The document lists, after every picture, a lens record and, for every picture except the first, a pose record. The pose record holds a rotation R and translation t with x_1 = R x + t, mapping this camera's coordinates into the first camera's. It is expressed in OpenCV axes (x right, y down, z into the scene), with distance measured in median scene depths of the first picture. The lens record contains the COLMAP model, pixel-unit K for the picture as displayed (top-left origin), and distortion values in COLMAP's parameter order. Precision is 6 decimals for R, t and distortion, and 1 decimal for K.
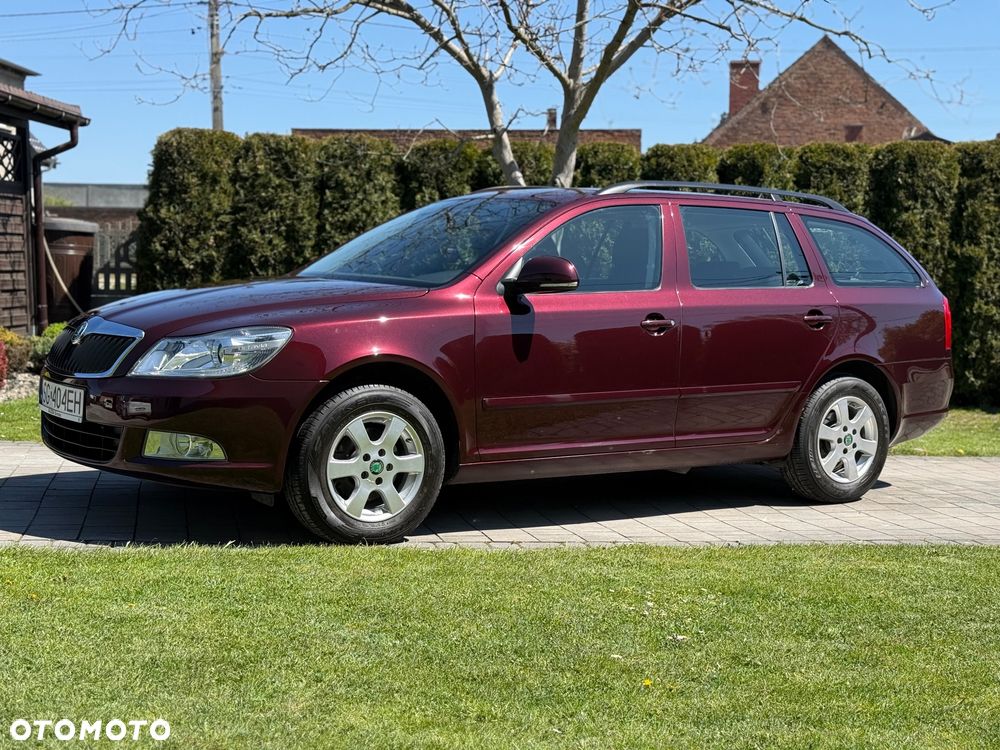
lens RADIAL K [[1390.6, 0, 505.8], [0, 1390.6, 383.7], [0, 0, 1]] dist [0.213727, -0.483134]
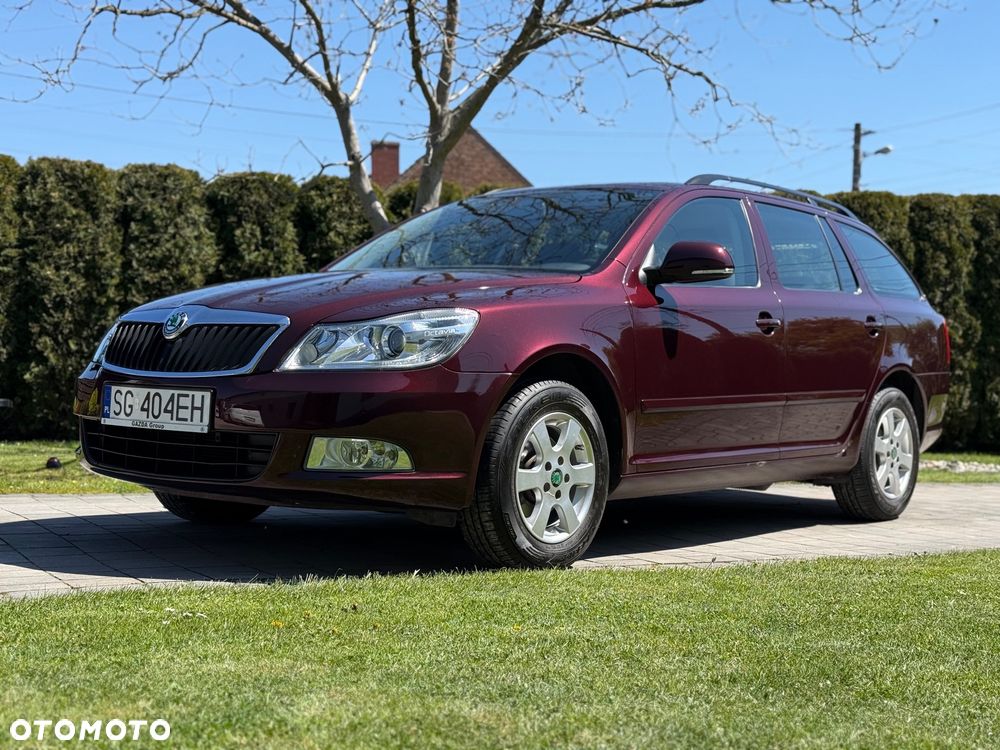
lens RADIAL K [[1390.6, 0, 505.8], [0, 1390.6, 383.7], [0, 0, 1]] dist [0.213727, -0.483134]
pose [[0.958571, -0.013122, 0.284551, -0.157201], [0.030481, 0.997928, -0.056662, 0.021586], [-0.283218, 0.062988, 0.956985, 0.084161]]
